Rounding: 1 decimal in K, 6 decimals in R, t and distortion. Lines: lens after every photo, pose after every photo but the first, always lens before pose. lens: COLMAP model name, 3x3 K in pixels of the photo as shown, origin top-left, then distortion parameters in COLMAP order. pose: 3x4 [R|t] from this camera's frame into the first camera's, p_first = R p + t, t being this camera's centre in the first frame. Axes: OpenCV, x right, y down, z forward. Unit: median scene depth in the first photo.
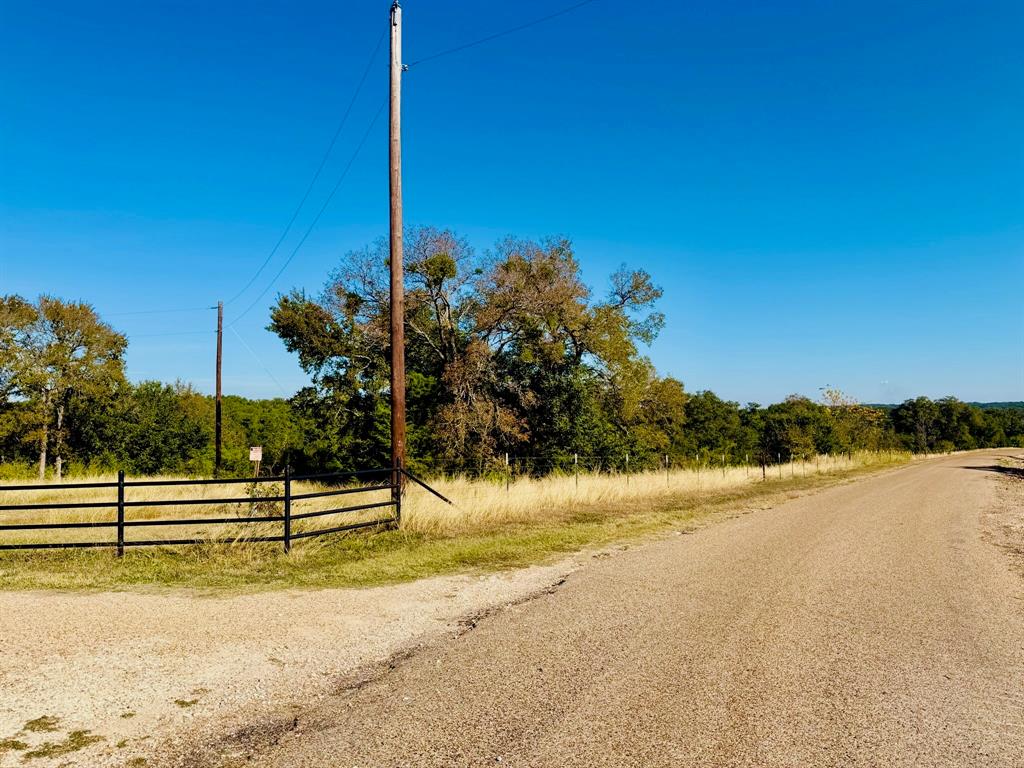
lens RADIAL K [[721.1, 0, 518.9], [0, 721.1, 381.2], [0, 0, 1]] dist [0.104811, -0.142774]
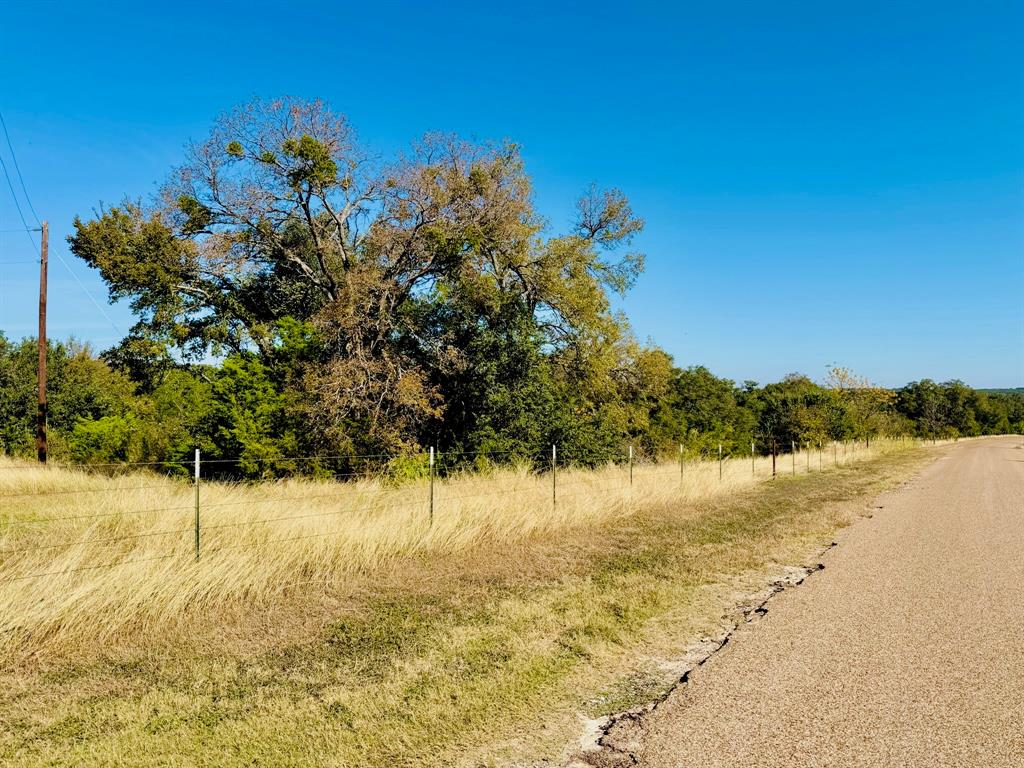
lens RADIAL K [[721.1, 0, 518.9], [0, 721.1, 381.2], [0, 0, 1]] dist [0.104811, -0.142774]
pose [[0.999772, 0.019705, 0.008260, 0.041054], [-0.019950, 0.999326, 0.030830, 0.011948], [-0.007647, -0.030987, 0.999491, 0.150573]]
